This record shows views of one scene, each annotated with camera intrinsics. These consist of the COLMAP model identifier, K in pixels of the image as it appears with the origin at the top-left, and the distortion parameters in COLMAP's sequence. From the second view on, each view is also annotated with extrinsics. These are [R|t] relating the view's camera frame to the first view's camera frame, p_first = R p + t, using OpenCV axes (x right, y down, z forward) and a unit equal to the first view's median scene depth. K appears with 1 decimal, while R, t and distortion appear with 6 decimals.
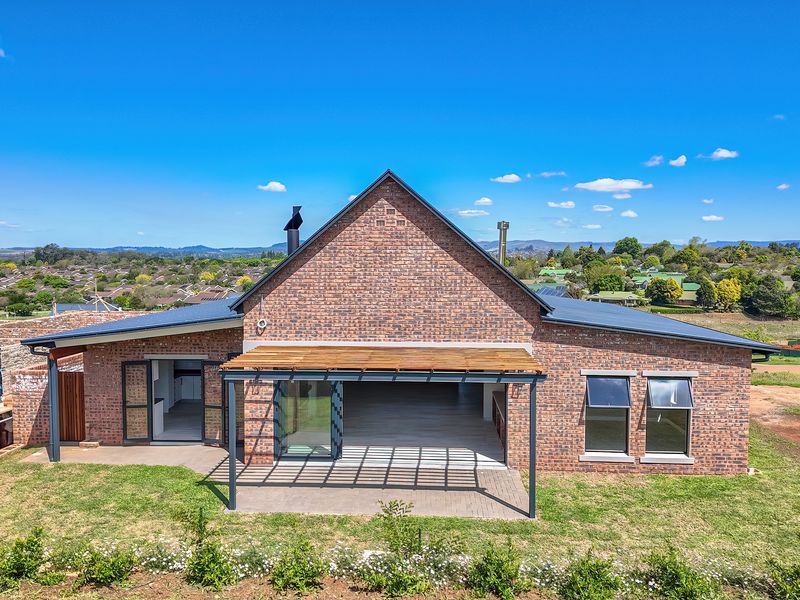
lens RADIAL K [[619.9, 0, 400.9], [0, 619.9, 297.6], [0, 0, 1]] dist [0.108057, -0.169036]
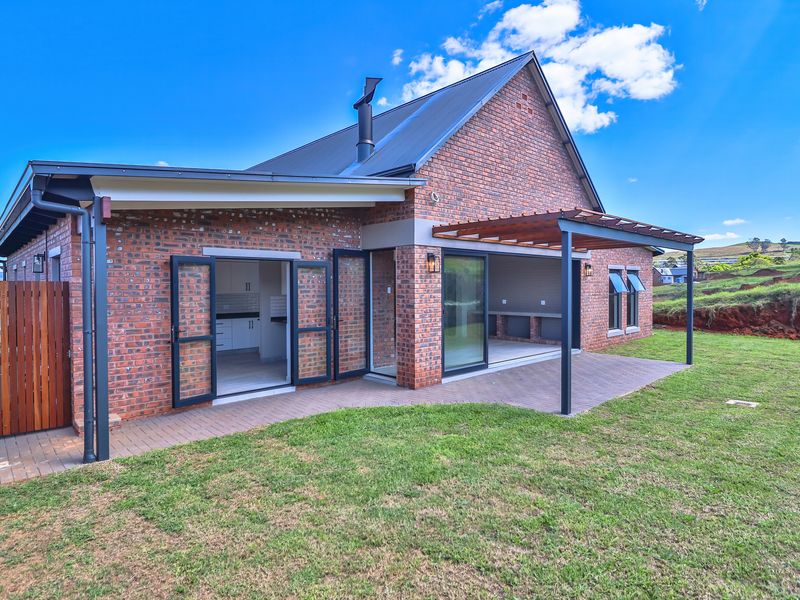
lens RADIAL K [[463.9, 0, 404.3], [0, 463.9, 293.9], [0, 0, 1]] dist [0.020335, -0.056507]
pose [[0.683136, -0.018985, 0.730044, -0.674932], [0.054519, 0.998198, -0.025057, 0.174366], [-0.728253, 0.056919, 0.682940, 0.658529]]
